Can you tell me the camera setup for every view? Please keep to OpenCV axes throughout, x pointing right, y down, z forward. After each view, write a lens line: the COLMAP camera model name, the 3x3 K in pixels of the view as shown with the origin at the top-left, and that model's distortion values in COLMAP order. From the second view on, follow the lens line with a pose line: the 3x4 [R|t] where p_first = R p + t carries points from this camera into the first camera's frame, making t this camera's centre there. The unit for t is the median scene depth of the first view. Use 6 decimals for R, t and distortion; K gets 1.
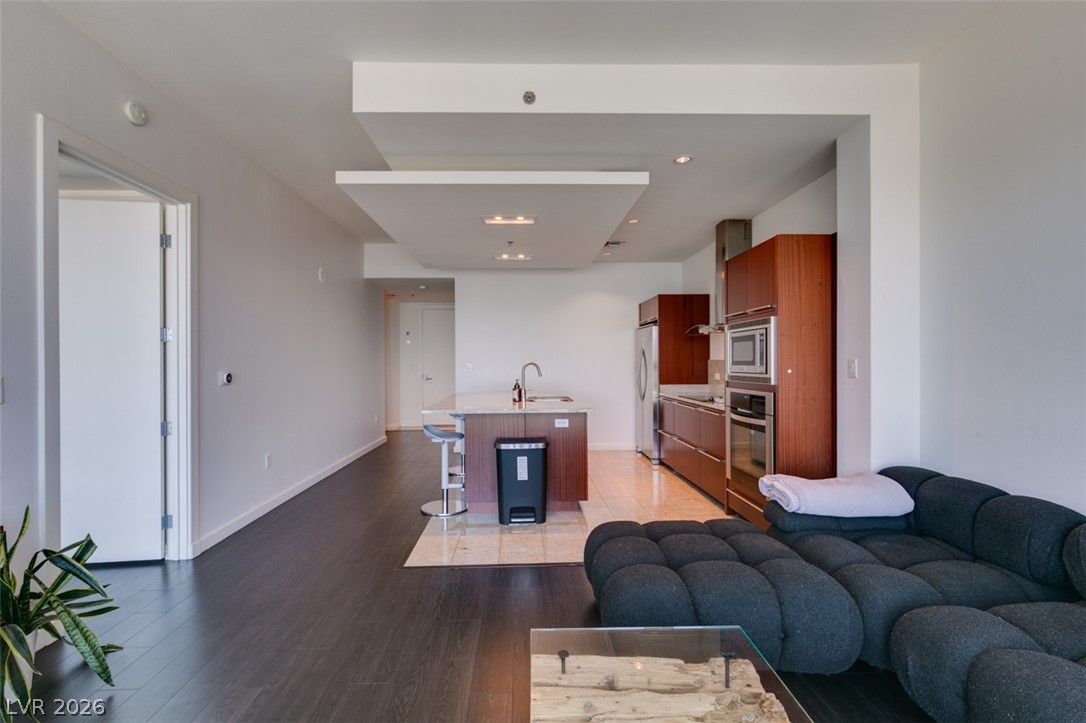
lens RADIAL K [[492.9, 0, 531.7], [0, 492.9, 362.3], [0, 0, 1]] dist [-0.002365, -0.000183]
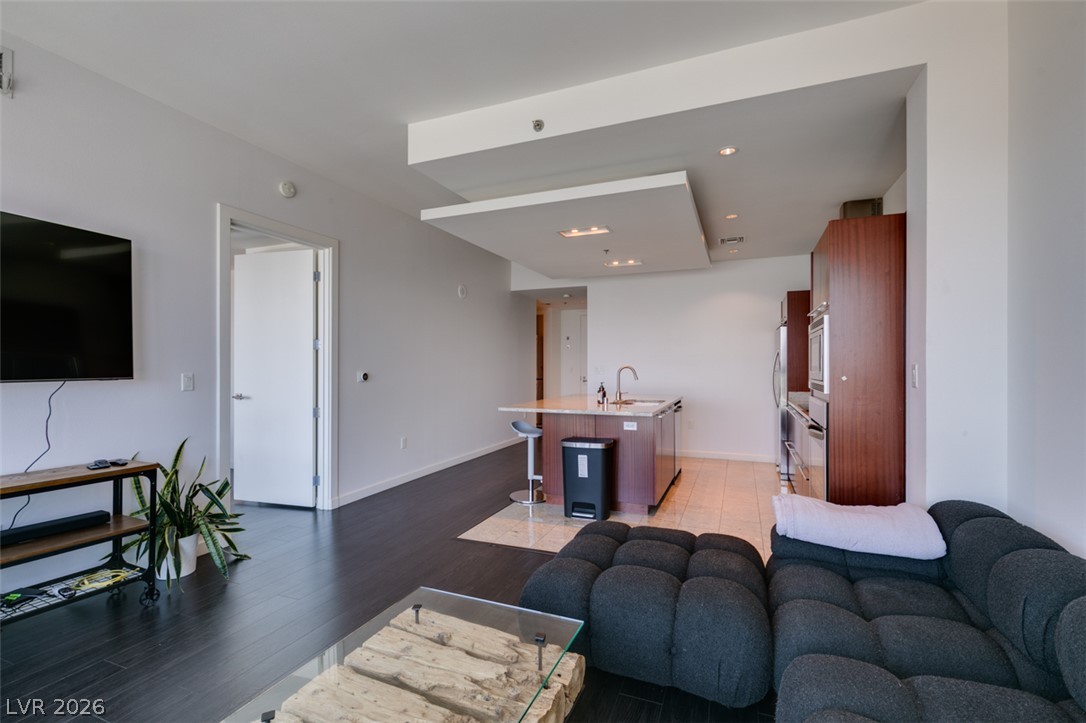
lens RADIAL K [[484.8, 0, 541.2], [0, 484.8, 363.4], [0, 0, 1]] dist [0.001352, -0.000226]
pose [[0.914667, 0.003764, -0.404190, 0.353875], [-0.005197, 0.999983, -0.002448, -0.002689], [0.404175, 0.004340, 0.914672, 0.012202]]
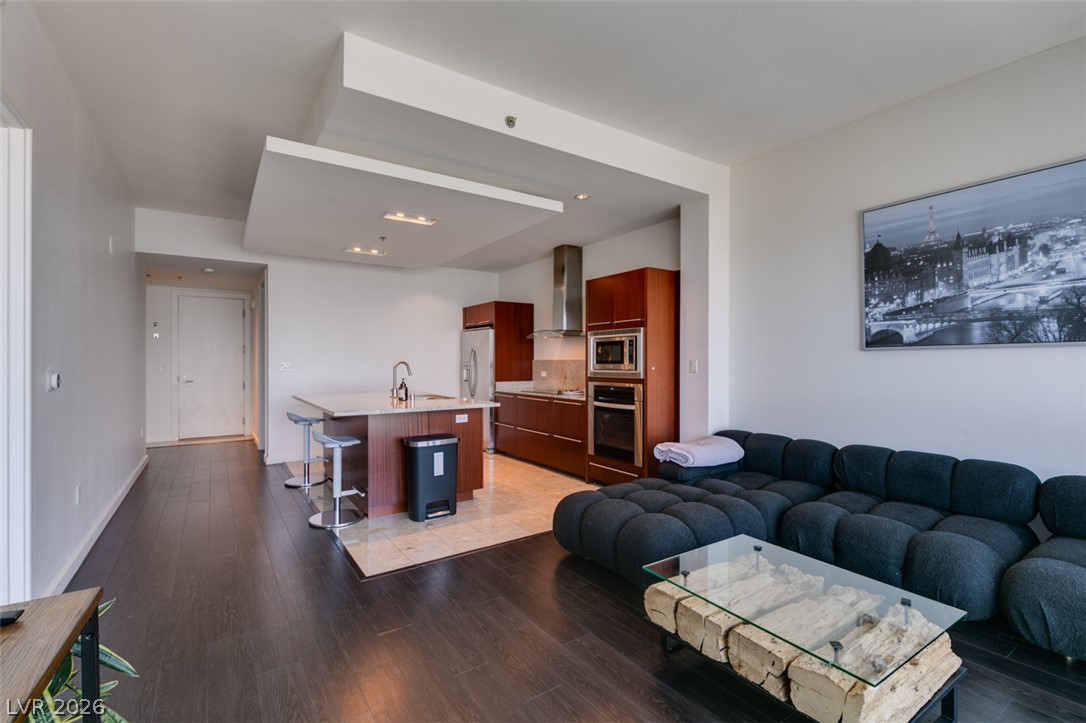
lens RADIAL K [[485.2, 0, 539.9], [0, 485.2, 363.7], [0, 0, 1]] dist [-0.004454, -0.000431]
pose [[0.841638, 0.002231, 0.540038, -0.430882], [-0.003387, 0.999994, 0.001148, 0.004556], [-0.540032, -0.002795, 0.841640, 0.037197]]
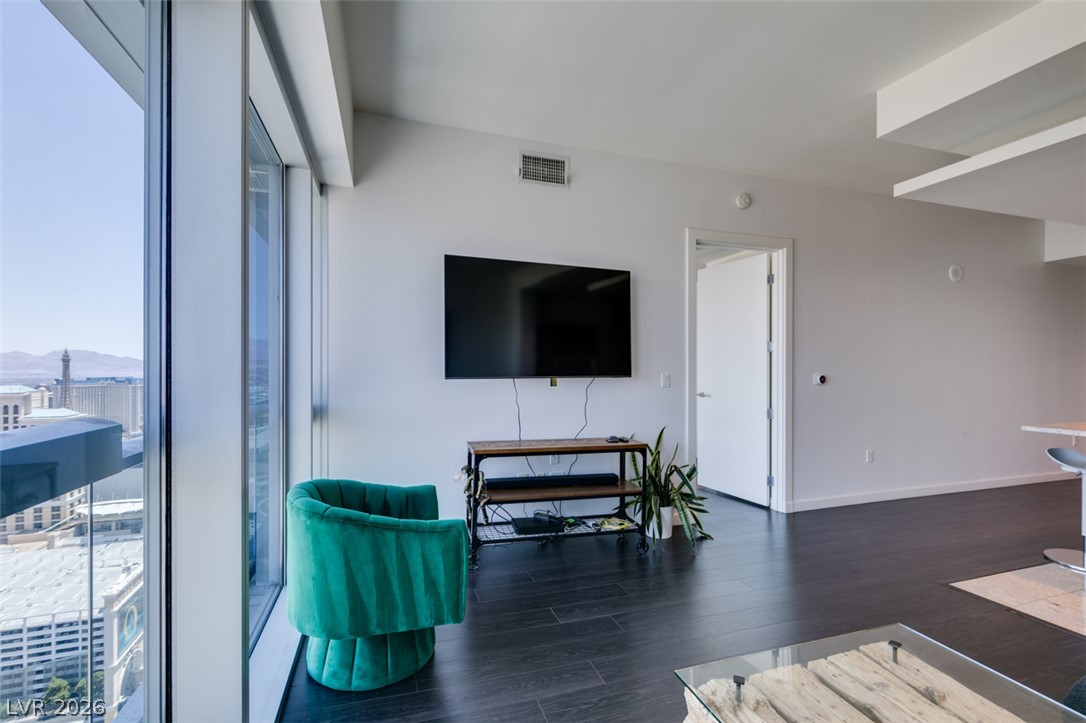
lens RADIAL K [[485.2, 0, 539.9], [0, 485.2, 363.7], [0, 0, 1]] dist [-0.004454, -0.000431]
pose [[0.281727, 0.001239, -0.959494, 0.362801], [-0.005586, 0.999984, -0.000349, -0.002453], [0.959478, 0.005458, 0.281730, -0.012457]]
